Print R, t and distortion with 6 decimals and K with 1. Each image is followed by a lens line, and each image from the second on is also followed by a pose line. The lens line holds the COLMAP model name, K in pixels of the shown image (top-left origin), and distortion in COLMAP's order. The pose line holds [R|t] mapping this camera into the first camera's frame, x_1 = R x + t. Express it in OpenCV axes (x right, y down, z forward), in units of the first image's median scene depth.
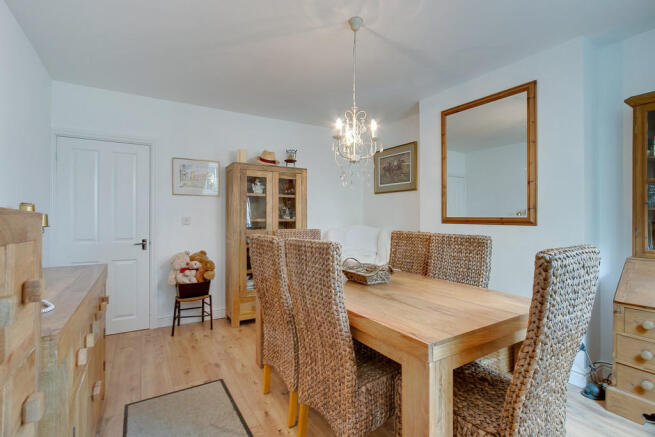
lens RADIAL K [[302.9, 0, 330.9], [0, 302.9, 215.3], [0, 0, 1]] dist [0.000133, 0.000123]
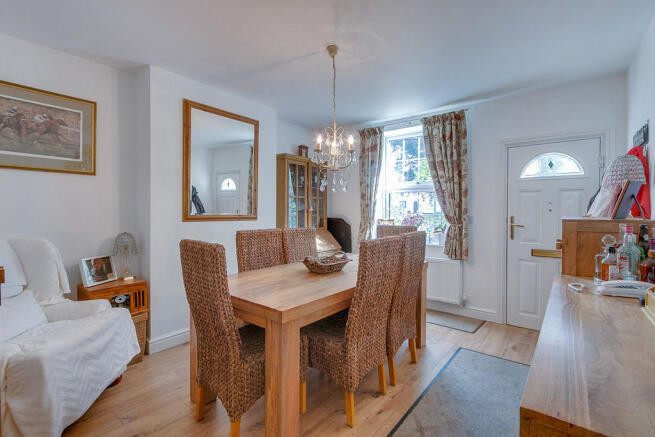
lens RADIAL K [[317.3, 0, 325.0], [0, 317.3, 209.9], [0, 0, 1]] dist [-0.000643, -0.000081]
pose [[-0.336076, -0.008654, 0.941795, -0.938618], [-0.007754, 0.999949, 0.006421, -0.021924], [-0.941803, -0.005145, -0.336126, 1.258550]]
